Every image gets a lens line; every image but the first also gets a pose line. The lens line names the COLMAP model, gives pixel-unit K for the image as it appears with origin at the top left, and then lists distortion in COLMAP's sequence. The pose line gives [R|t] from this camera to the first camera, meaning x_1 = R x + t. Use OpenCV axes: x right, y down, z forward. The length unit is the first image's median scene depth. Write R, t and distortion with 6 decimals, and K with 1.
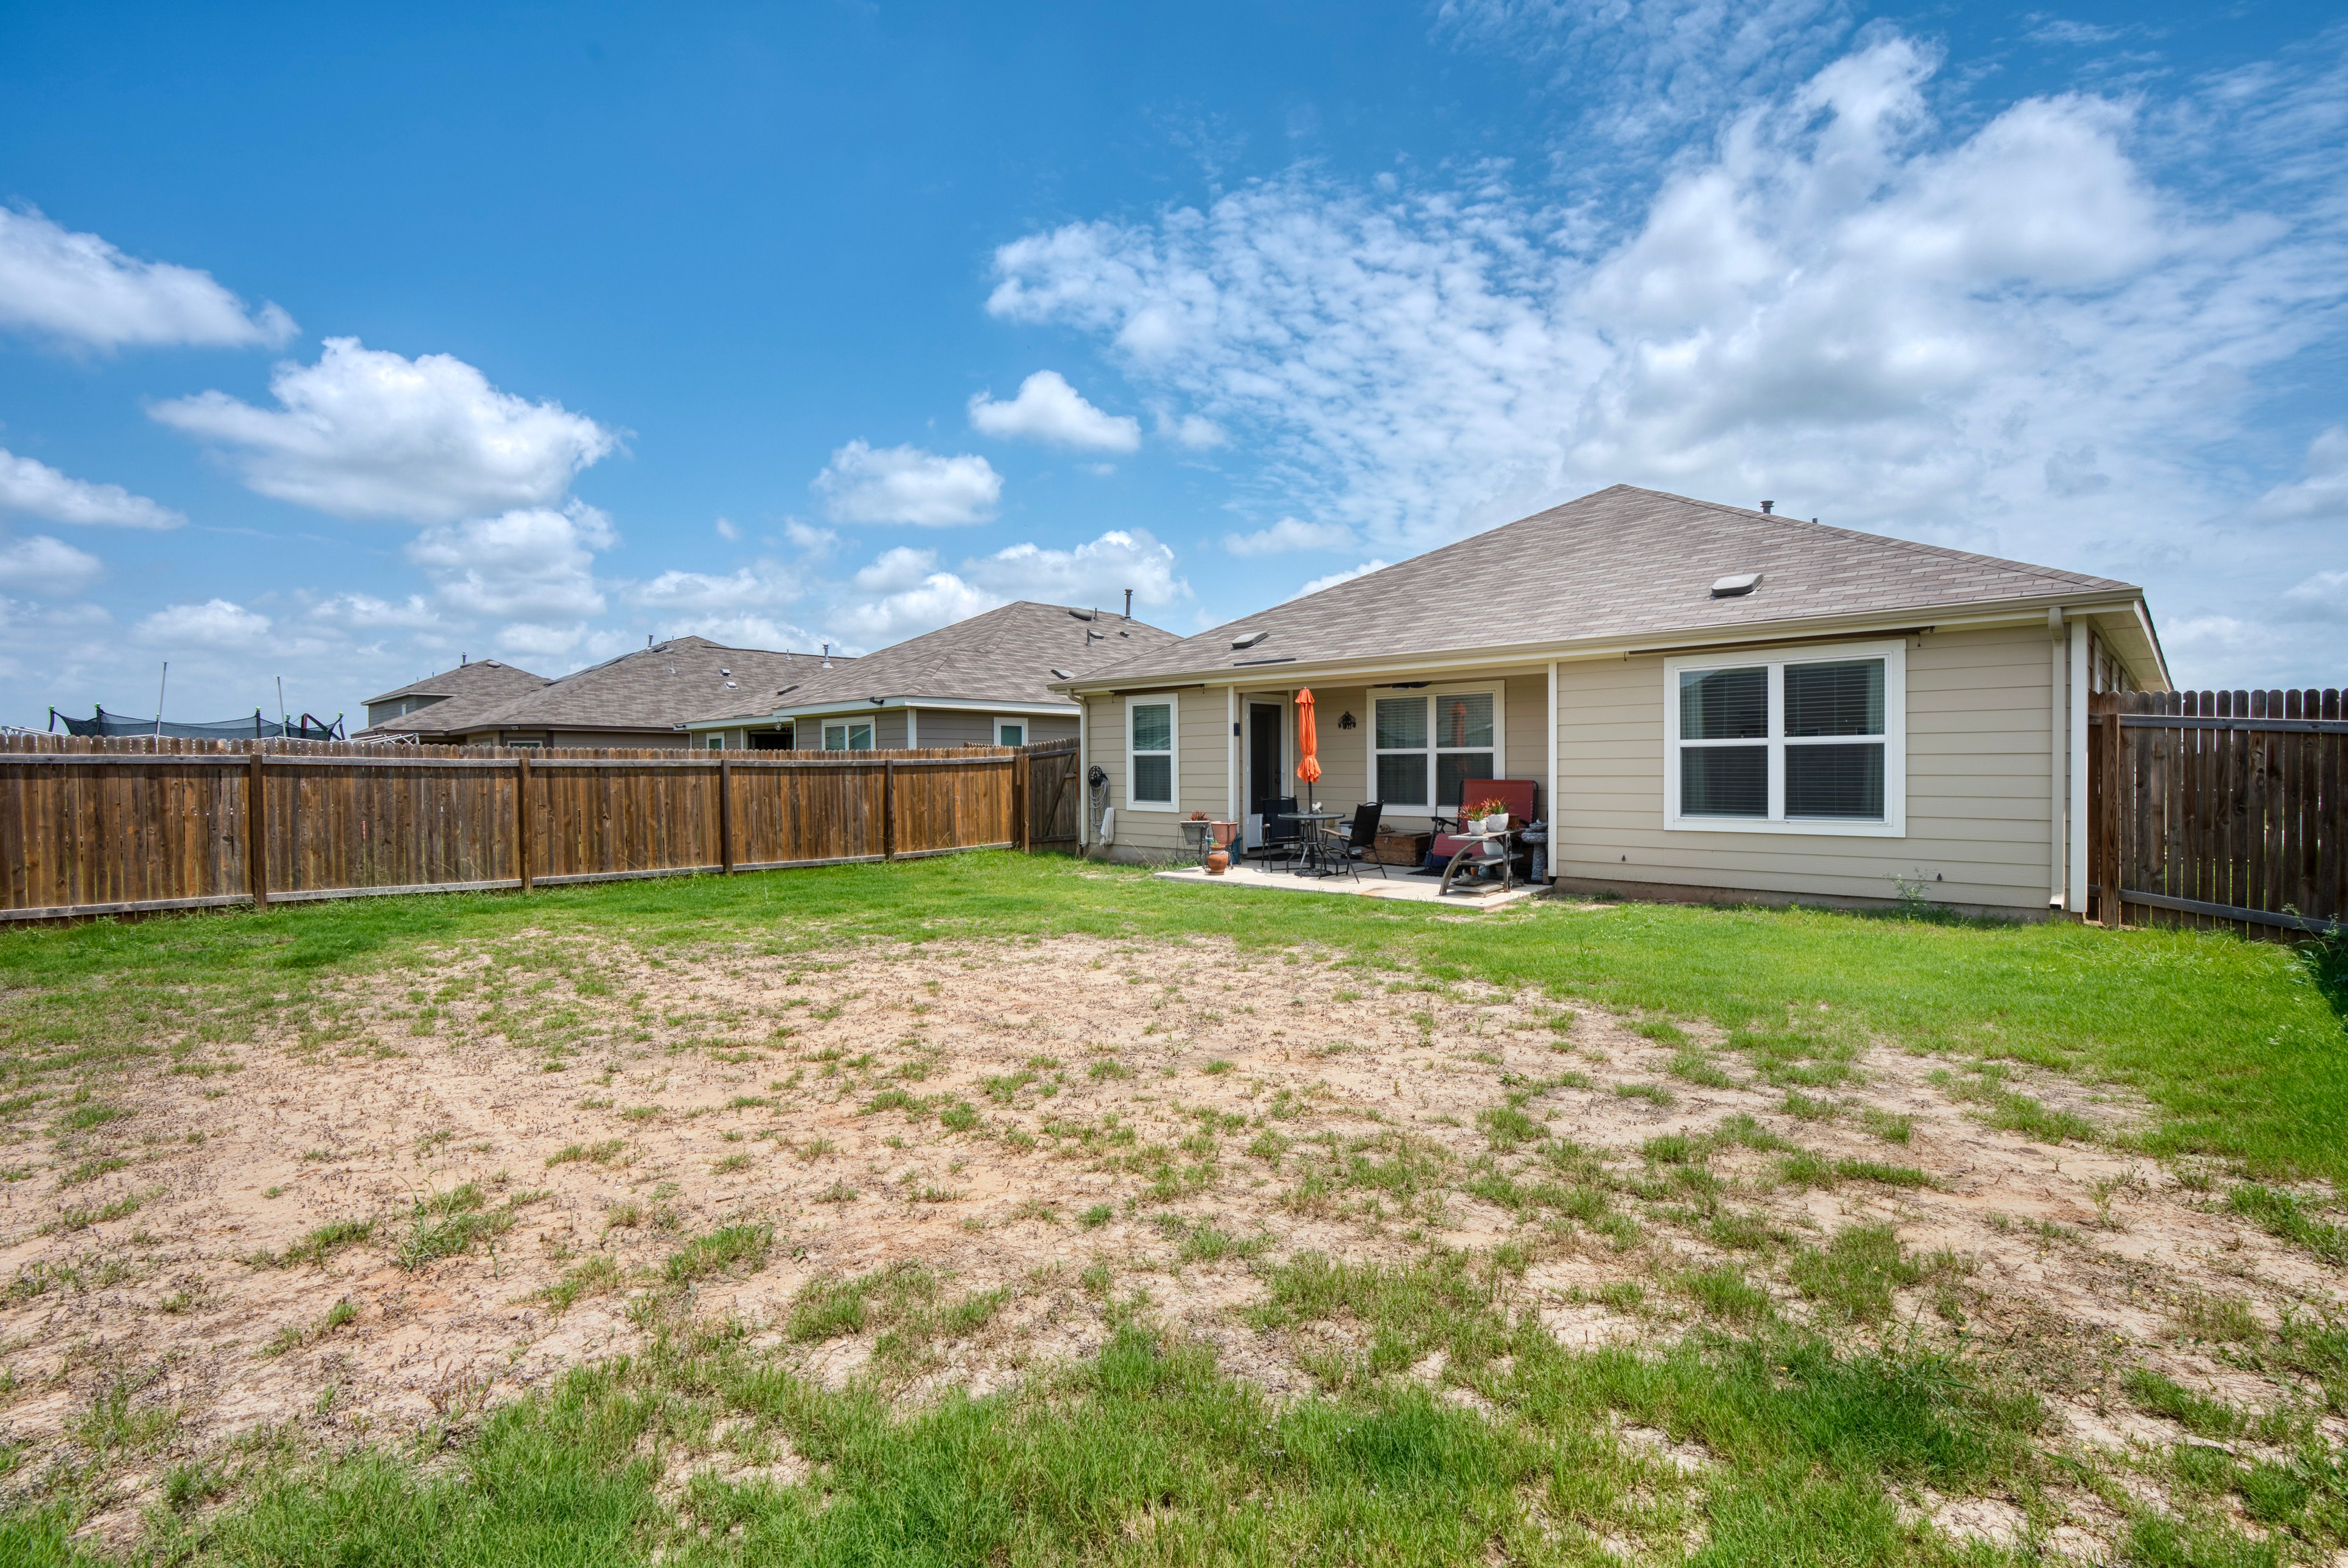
lens RADIAL K [[1070.0, 0, 1177.7], [0, 1070.0, 779.9], [0, 0, 1]] dist [-0.008975, 0.003211]
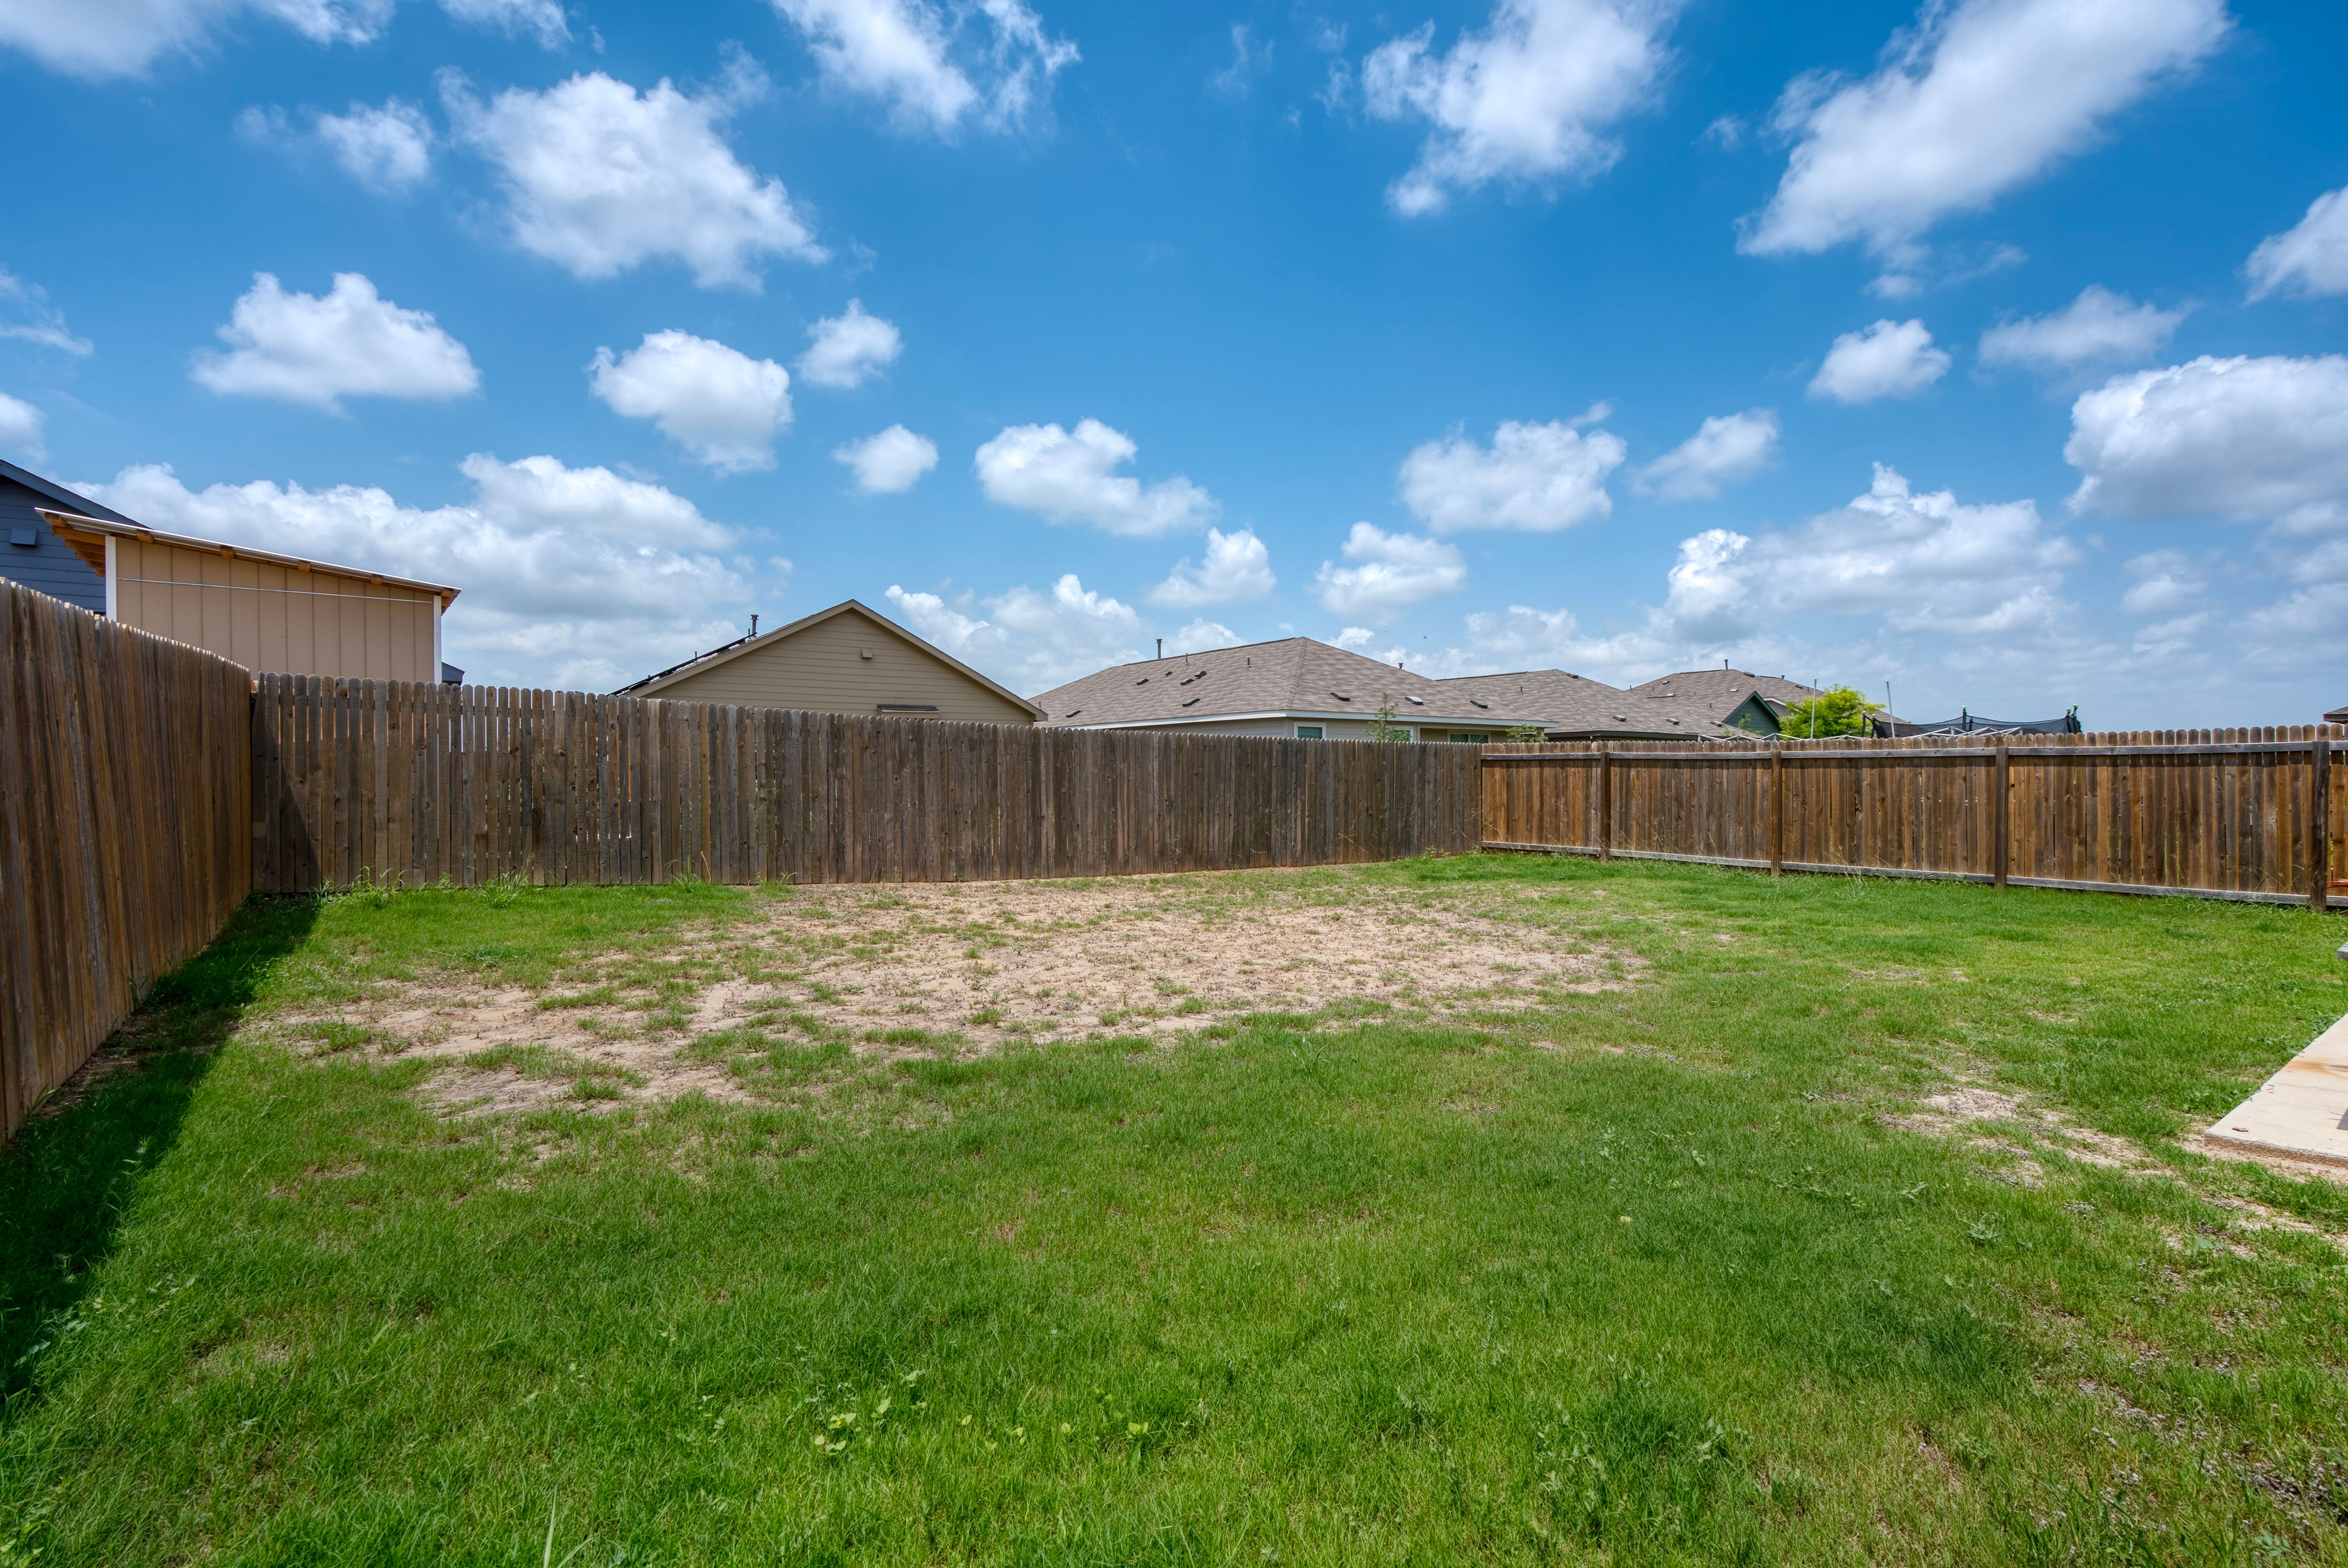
lens RADIAL K [[1070.0, 0, 1185.0], [0, 1070.0, 777.0], [0, 0, 1]] dist [-0.008975, 0.003211]
pose [[-0.176378, 0.012528, -0.984243, 0.549542], [-0.004107, 0.999901, 0.013463, -0.005077], [0.984314, 0.006416, -0.176309, 0.581026]]
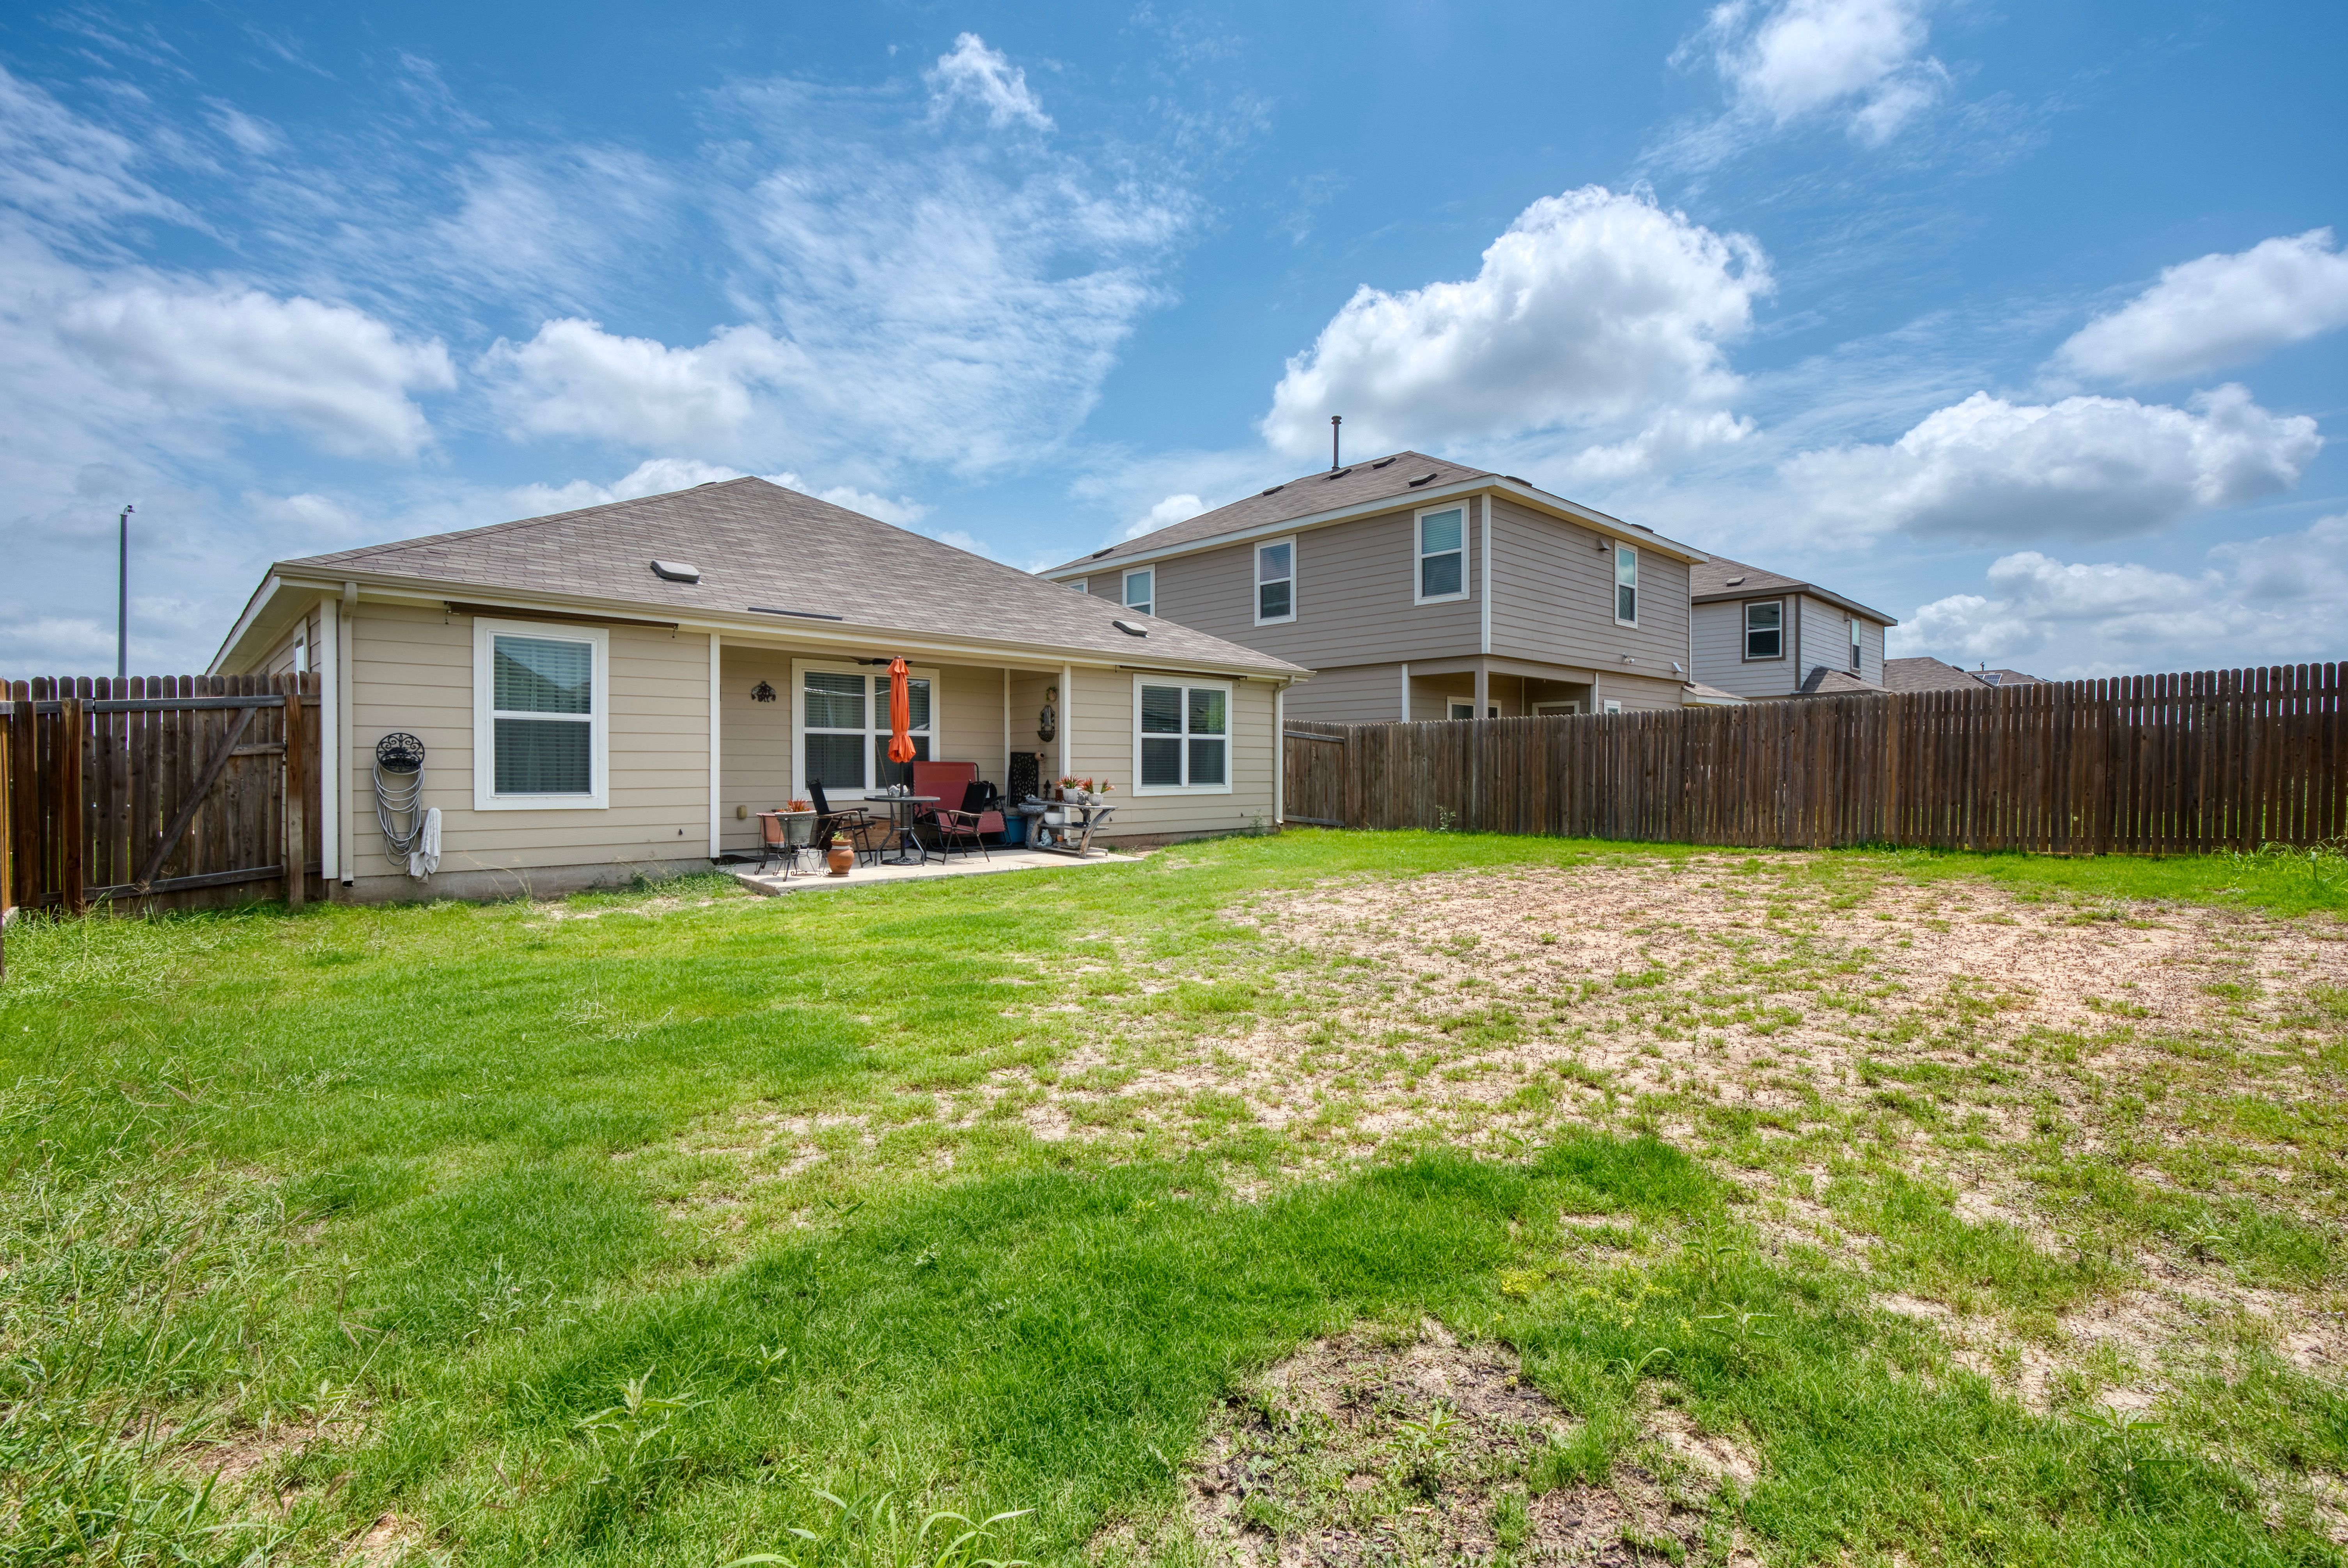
lens RADIAL K [[1070.1, 0, 1172.5], [0, 1070.1, 784.5], [0, 0, 1]] dist [-0.008975, 0.003211]
pose [[0.037038, -0.009812, 0.999266, -0.768717], [0.008104, 0.999922, 0.009518, 0.014597], [-0.999281, 0.007745, 0.037115, 0.730016]]
